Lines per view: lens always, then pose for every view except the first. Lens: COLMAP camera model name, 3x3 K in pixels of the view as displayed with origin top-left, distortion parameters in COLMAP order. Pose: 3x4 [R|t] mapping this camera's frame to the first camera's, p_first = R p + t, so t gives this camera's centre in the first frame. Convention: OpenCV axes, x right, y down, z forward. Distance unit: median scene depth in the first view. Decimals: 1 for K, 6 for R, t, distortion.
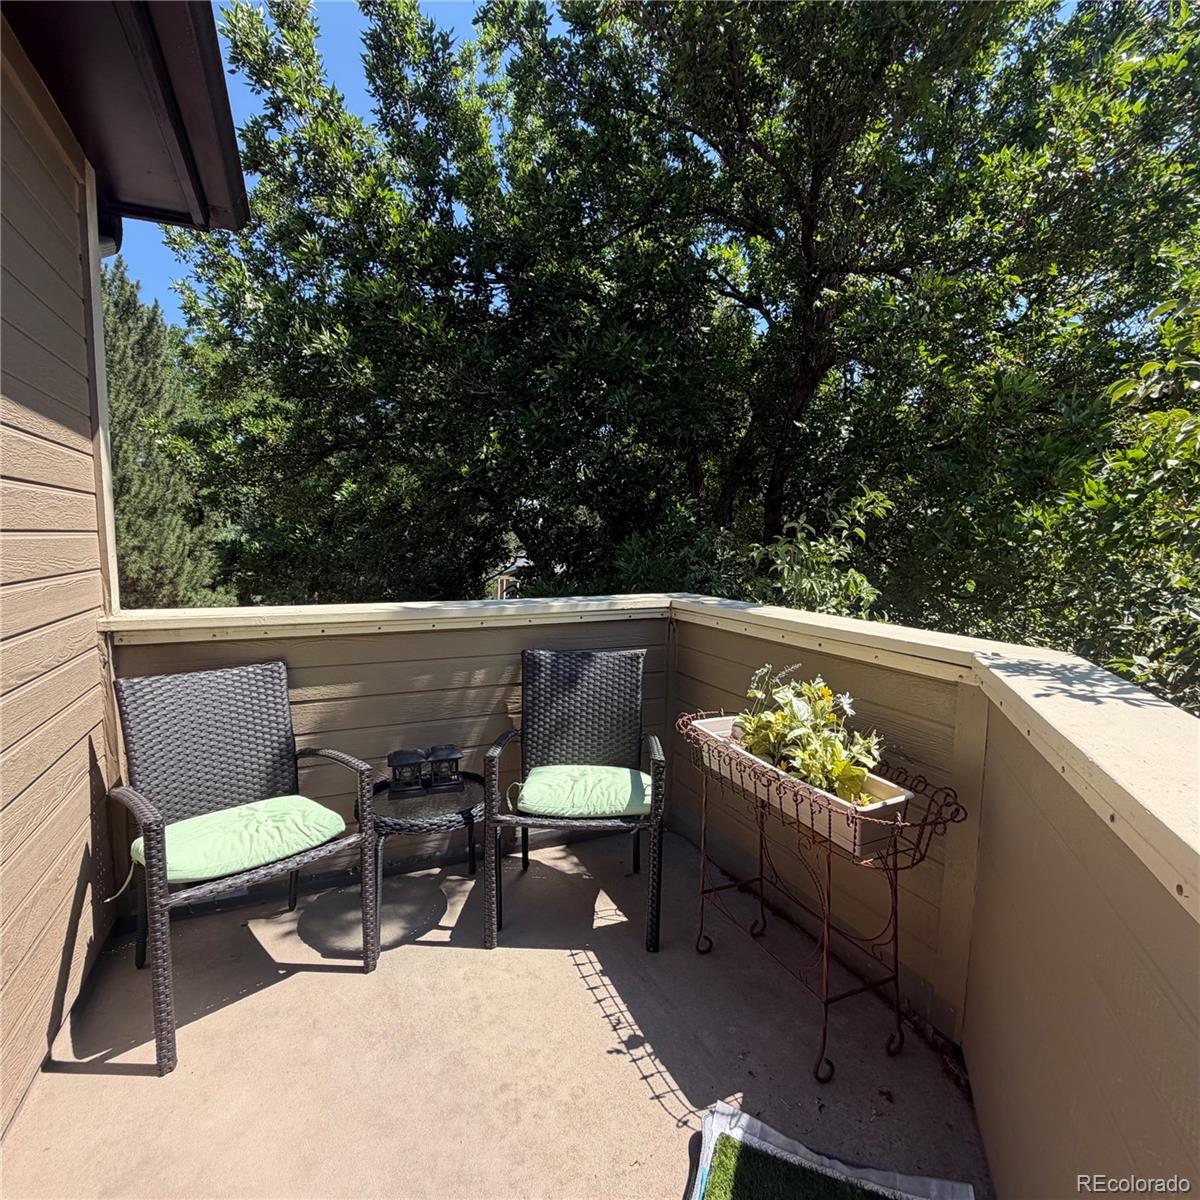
lens RADIAL K [[639.0, 0, 596.3], [0, 639.0, 599.4], [0, 0, 1]] dist [-0.000111, 0.000180]
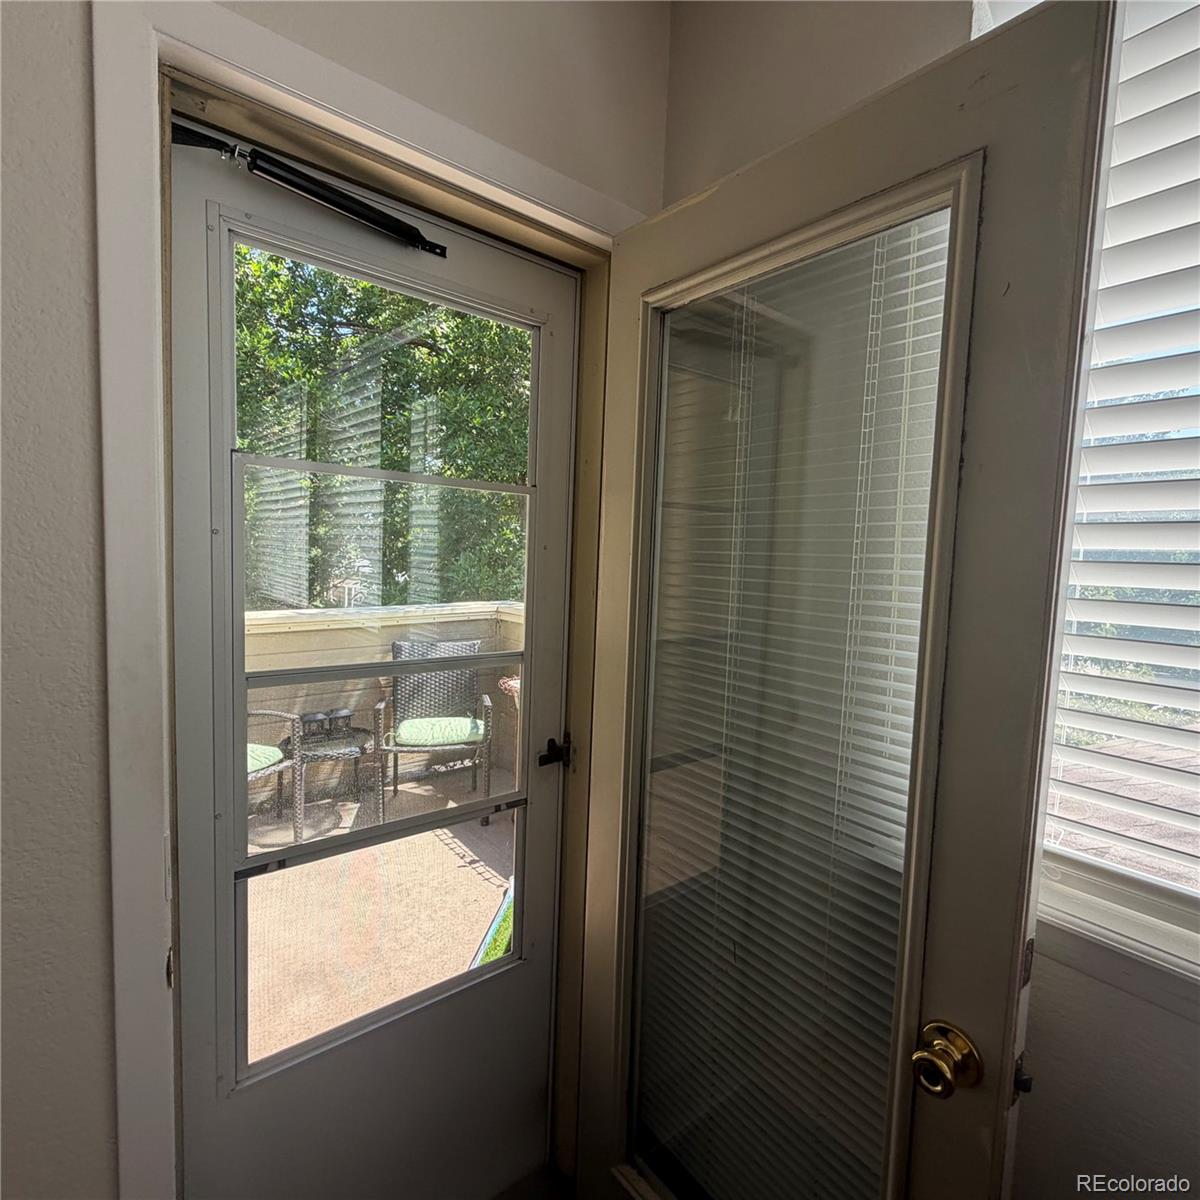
lens RADIAL K [[639.0, 0, 596.3], [0, 639.0, 599.4], [0, 0, 1]] dist [-0.000111, 0.000180]
pose [[0.966225, -0.001375, 0.257698, -0.053807], [0.002342, 0.999991, -0.003448, -0.012851], [-0.257691, 0.003935, 0.966219, -0.630751]]
